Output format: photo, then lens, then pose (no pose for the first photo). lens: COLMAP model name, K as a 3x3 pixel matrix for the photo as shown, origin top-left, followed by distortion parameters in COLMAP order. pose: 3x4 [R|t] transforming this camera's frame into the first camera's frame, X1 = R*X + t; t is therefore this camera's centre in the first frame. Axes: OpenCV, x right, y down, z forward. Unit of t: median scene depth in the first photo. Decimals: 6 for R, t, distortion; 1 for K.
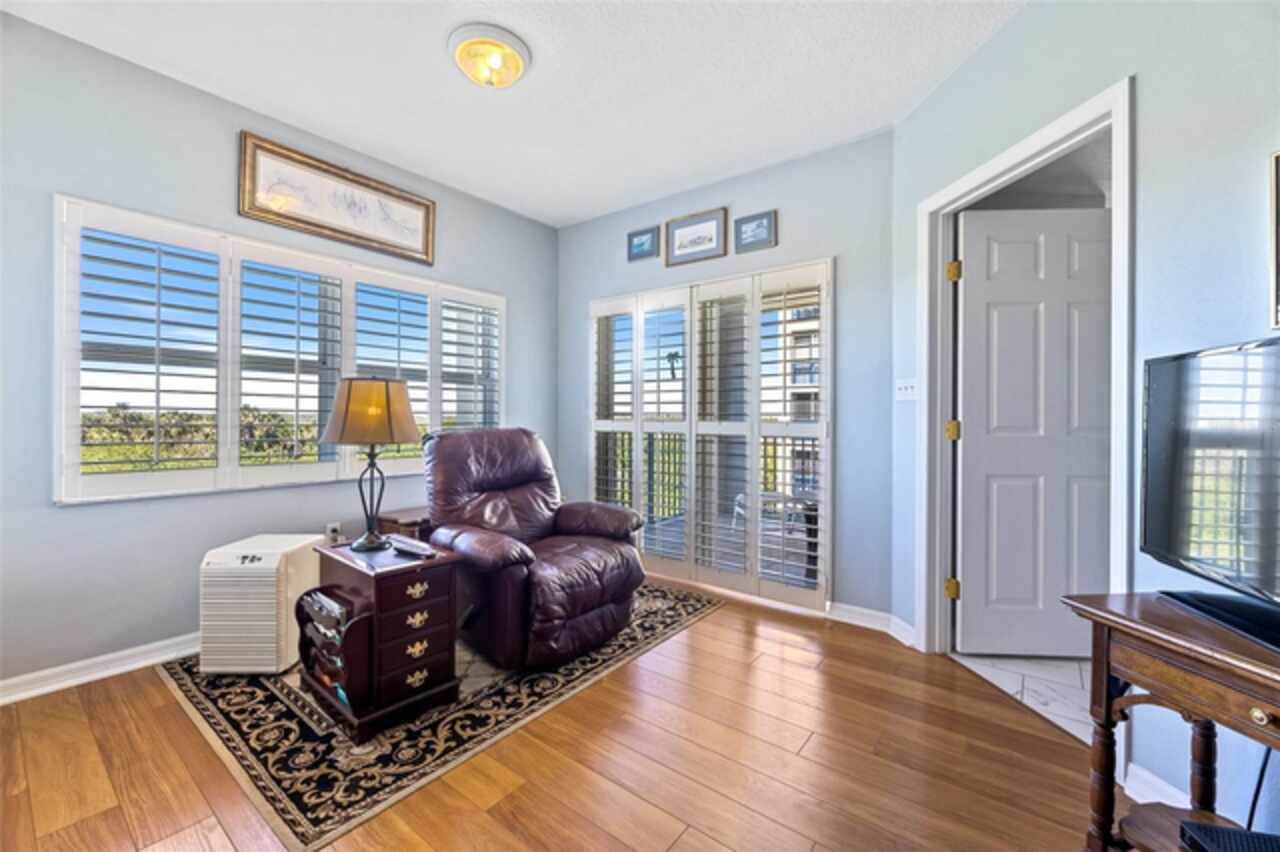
lens RADIAL K [[523.8, 0, 650.1], [0, 523.8, 414.9], [0, 0, 1]] dist [-0.004875, -0.000070]
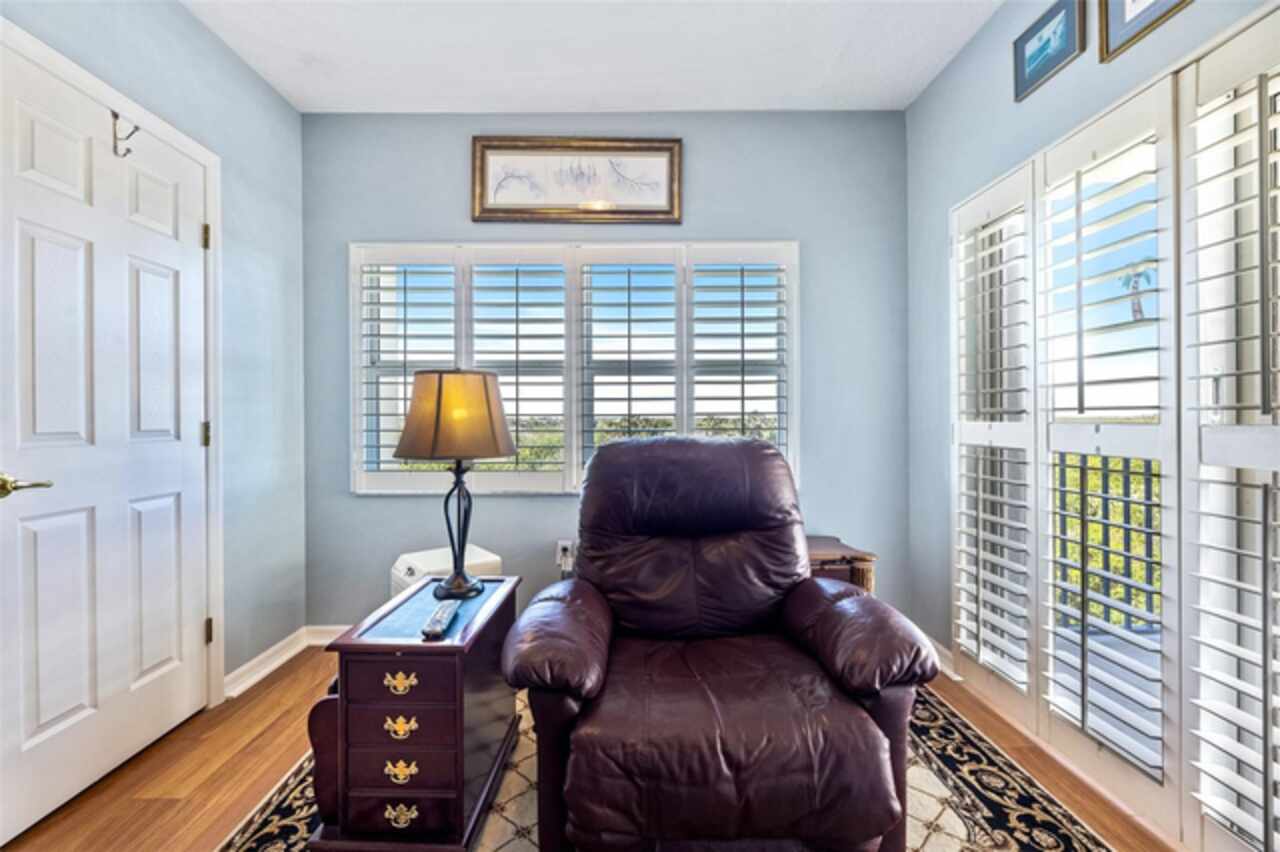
lens RADIAL K [[523.8, 0, 633.9], [0, 523.8, 418.3], [0, 0, 1]] dist [-0.004875, -0.000070]
pose [[0.595814, -0.009934, -0.803061, 0.172818], [0.011313, 0.999928, -0.003976, 0.003446], [0.803043, -0.006717, 0.595883, 0.544562]]
